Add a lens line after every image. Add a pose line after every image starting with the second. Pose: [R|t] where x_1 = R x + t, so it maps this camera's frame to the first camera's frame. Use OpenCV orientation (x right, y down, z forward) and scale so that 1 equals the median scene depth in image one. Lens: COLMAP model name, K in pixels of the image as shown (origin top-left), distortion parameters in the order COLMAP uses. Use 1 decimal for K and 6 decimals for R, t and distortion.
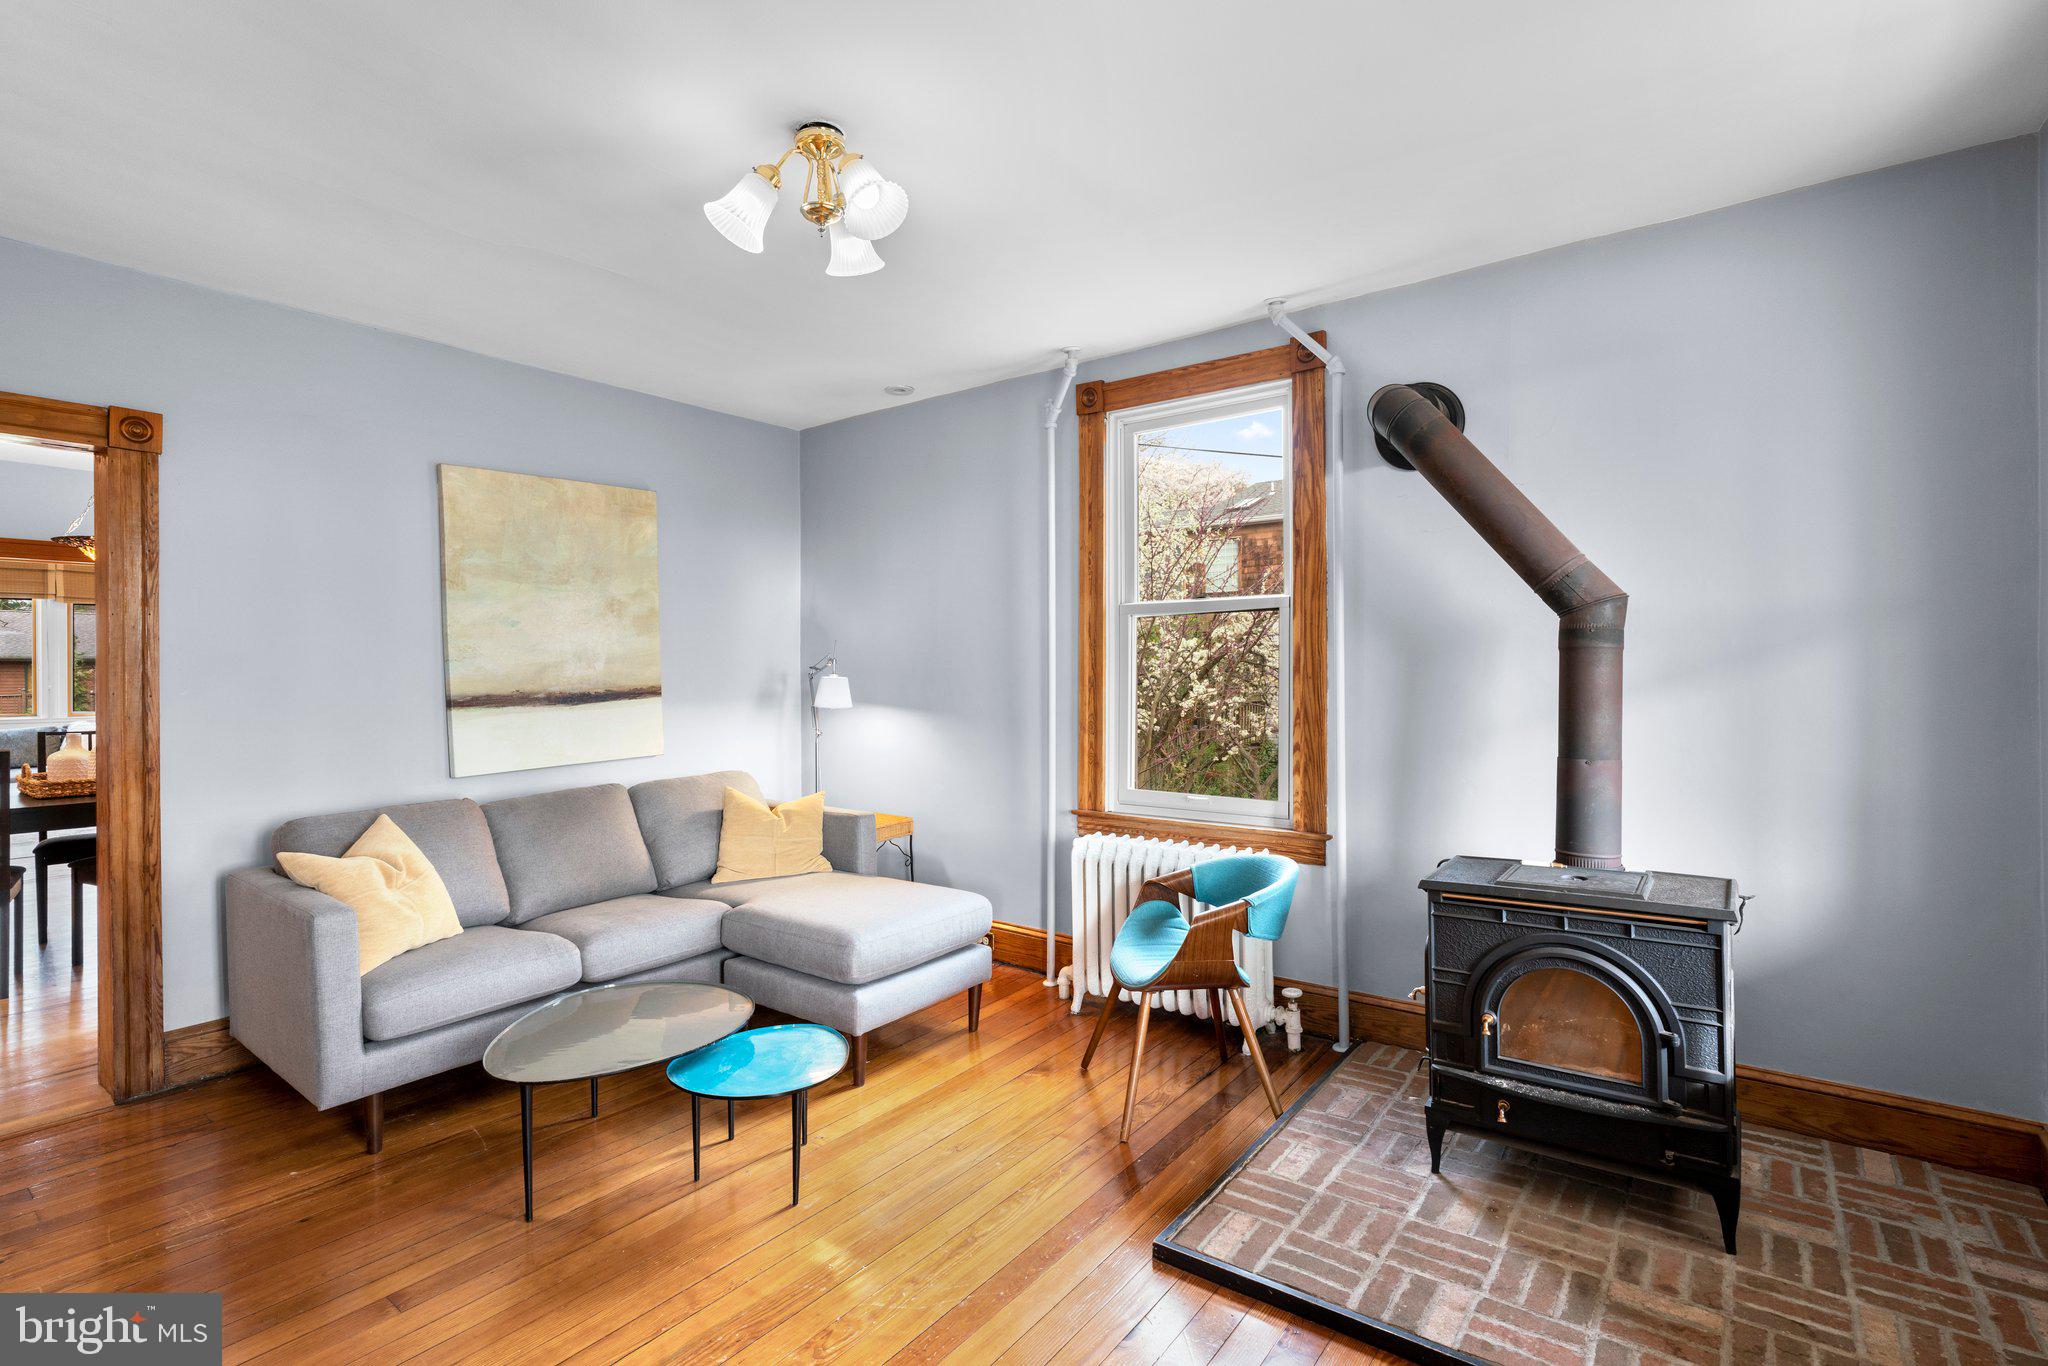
lens RADIAL K [[944.1, 0, 1024.0], [0, 944.1, 683.0], [0, 0, 1]] dist [-0.018283, 0.000407]
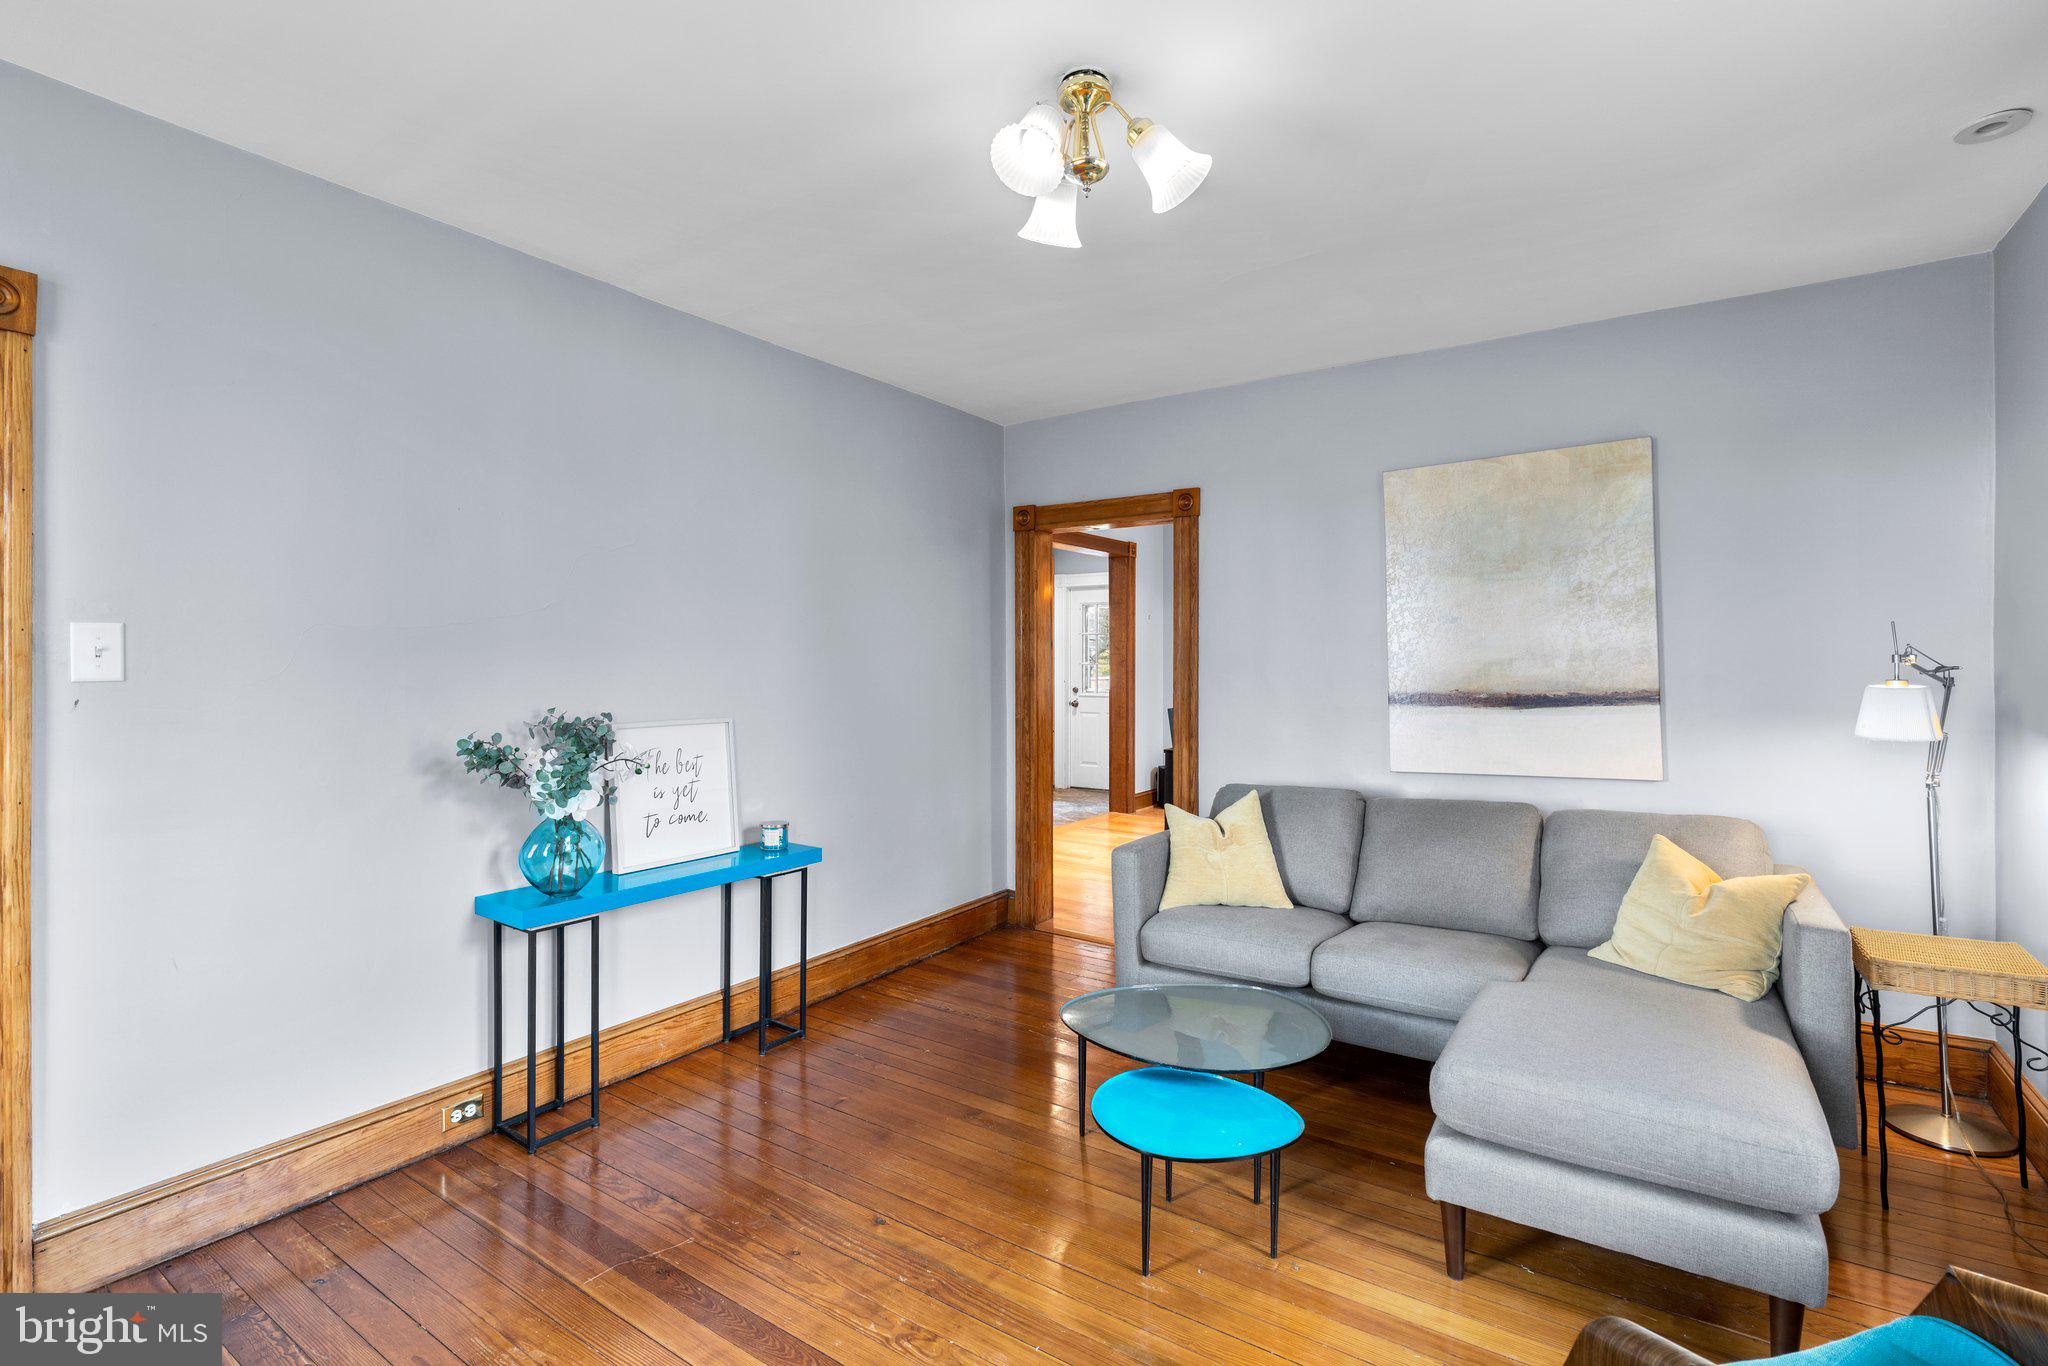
lens RADIAL K [[942.5, 0, 1021.9], [0, 942.5, 659.0], [0, 0, 1]] dist [-0.001230, 0.000700]
pose [[0.054339, -0.003028, -0.998518, 0.510683], [-0.019908, 0.999793, -0.004115, -0.013544], [0.998324, 0.020102, 0.054267, 0.662407]]
